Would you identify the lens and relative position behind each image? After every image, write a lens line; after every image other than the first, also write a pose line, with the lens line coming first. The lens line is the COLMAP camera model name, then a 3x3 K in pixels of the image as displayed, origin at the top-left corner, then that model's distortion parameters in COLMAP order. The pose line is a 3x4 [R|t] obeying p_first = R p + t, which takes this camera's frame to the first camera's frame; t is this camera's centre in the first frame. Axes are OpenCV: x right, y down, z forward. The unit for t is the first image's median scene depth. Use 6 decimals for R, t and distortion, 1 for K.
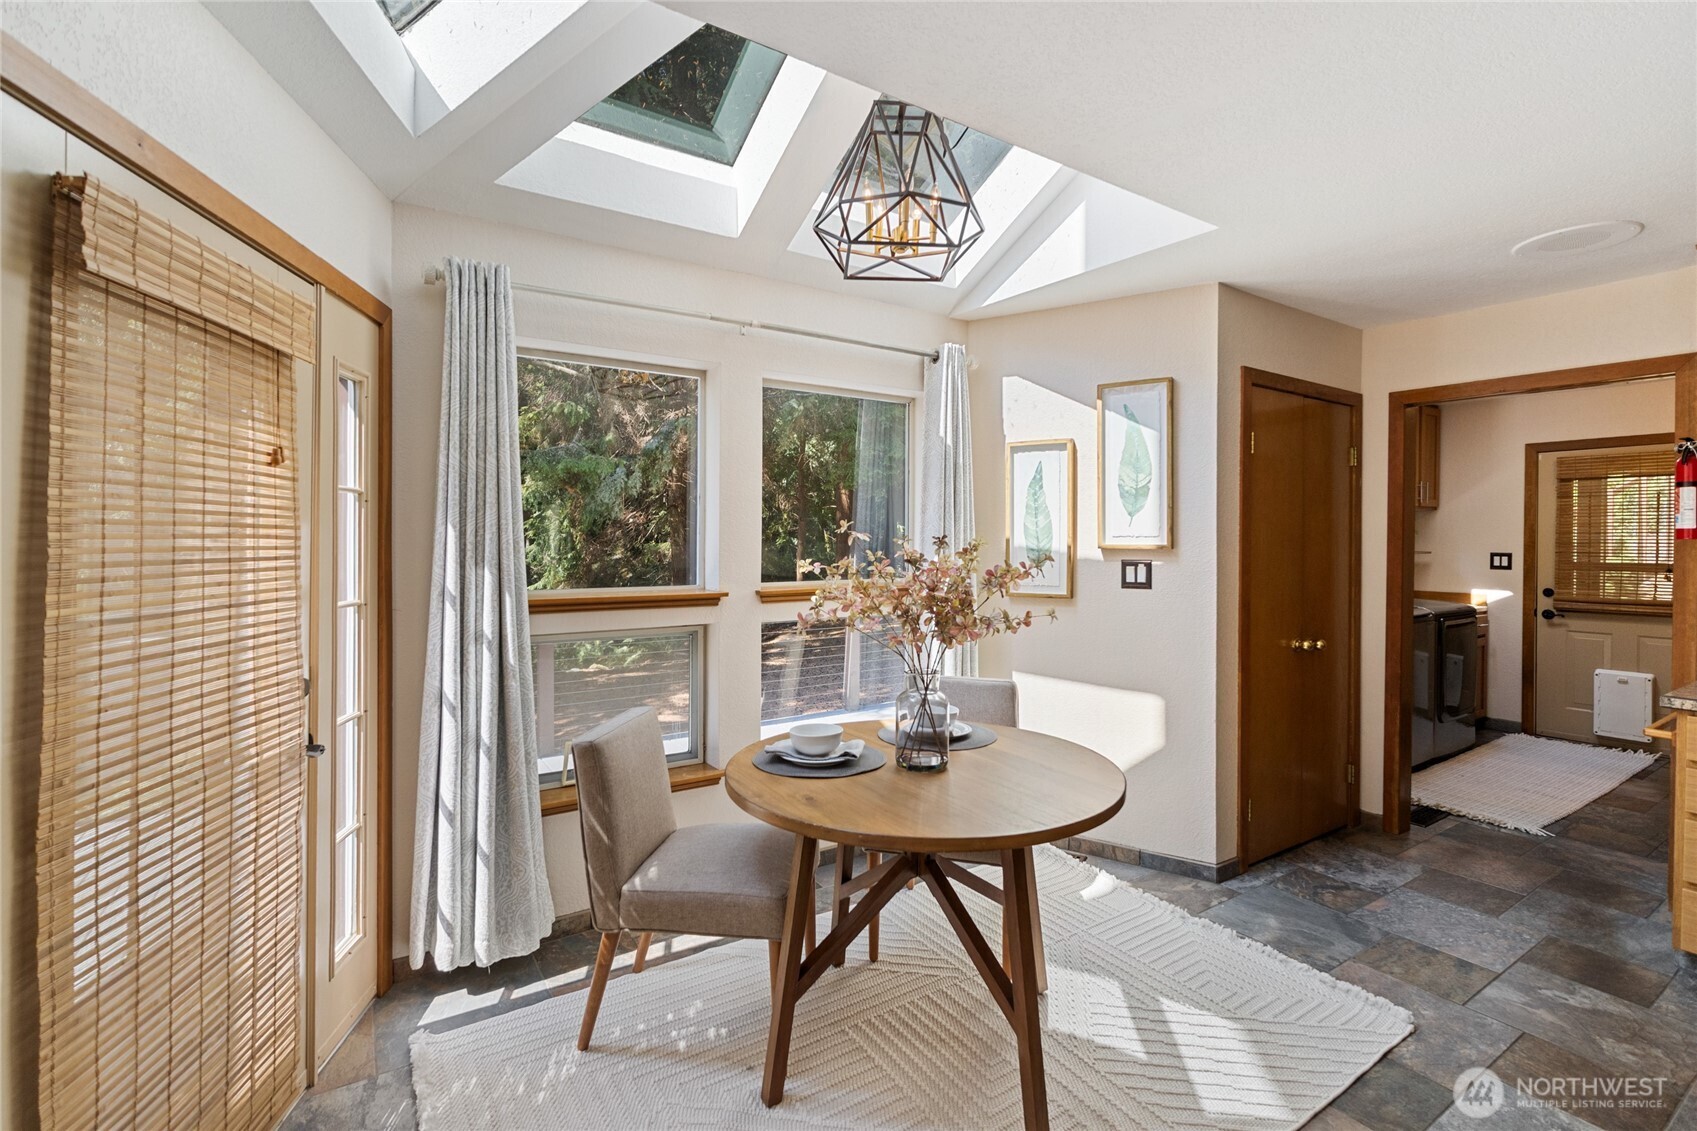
lens RADIAL K [[769.0, 0, 845.6], [0, 769.0, 552.8], [0, 0, 1]] dist [0.000022, -0.000019]
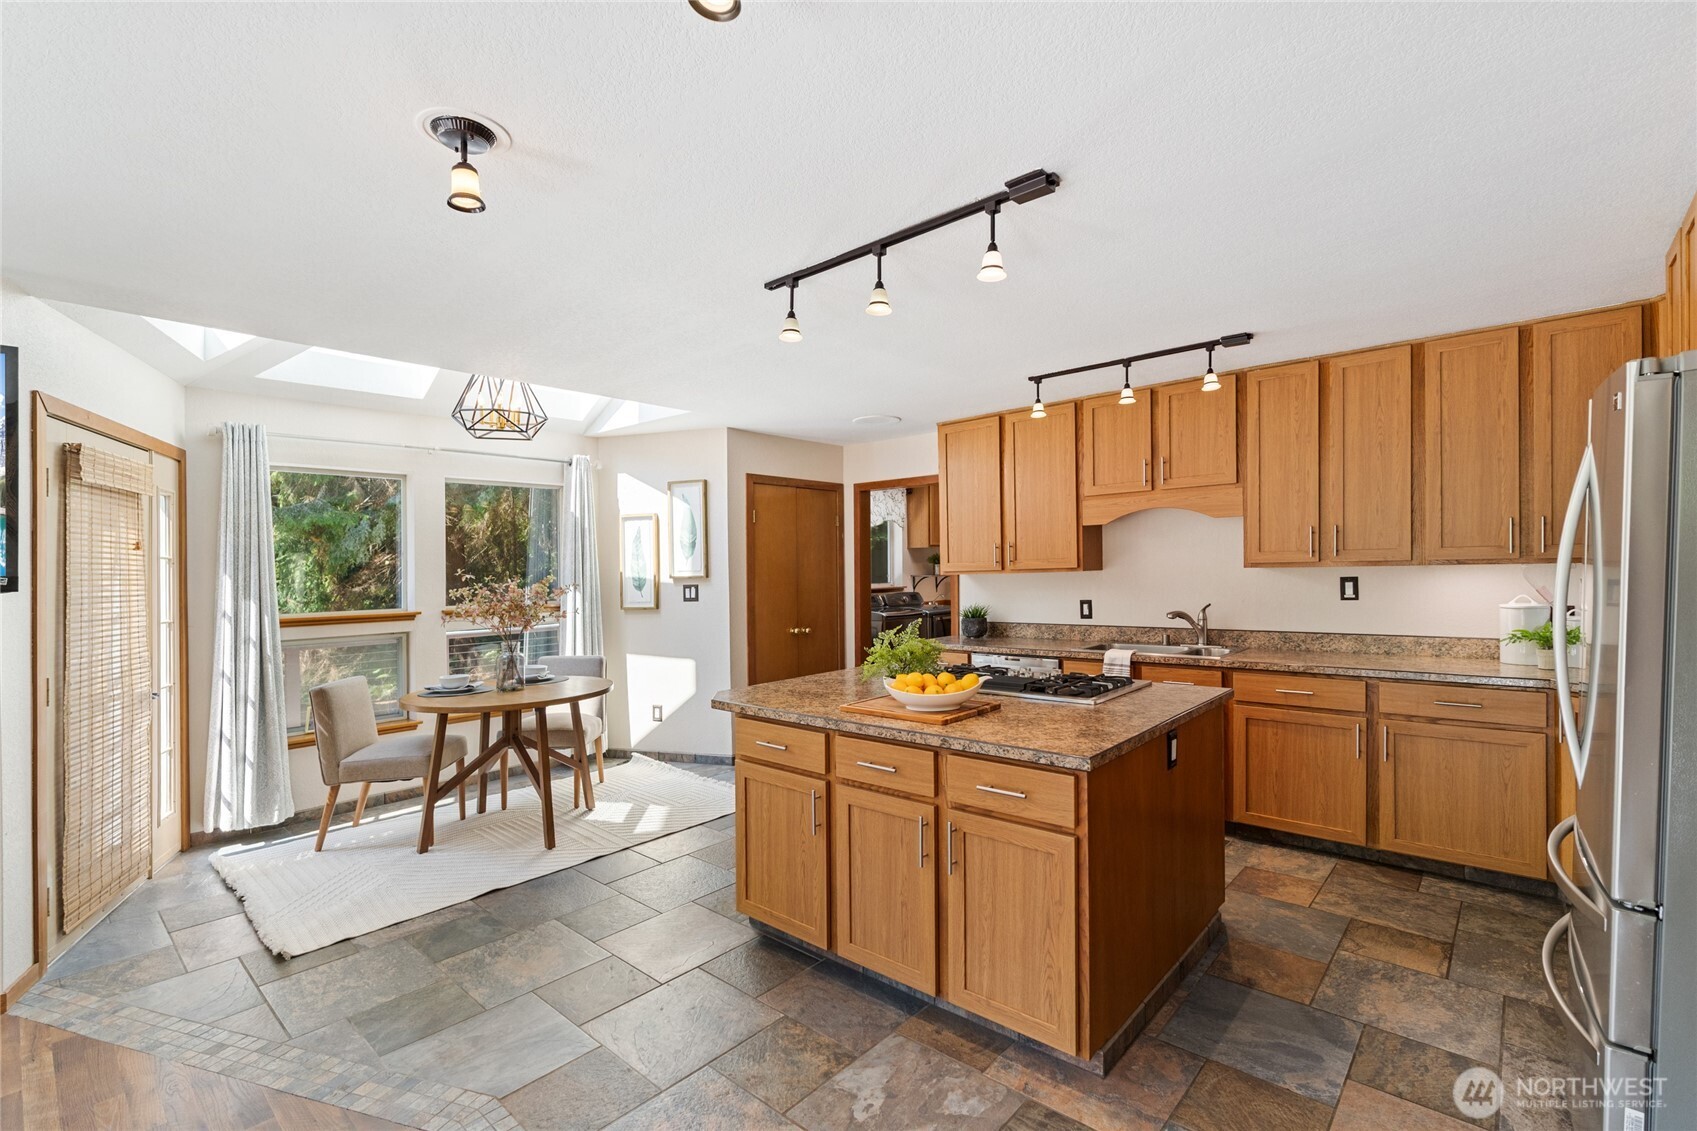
lens RADIAL K [[764.0, 0, 856.4], [0, 764.0, 564.4], [0, 0, 1]] dist [-0.000211, 0.000024]
pose [[0.965227, -0.022312, 0.260458, 0.370795], [0.029150, 0.999324, -0.022418, 0.016748], [-0.259781, 0.029231, 0.965225, -0.941183]]
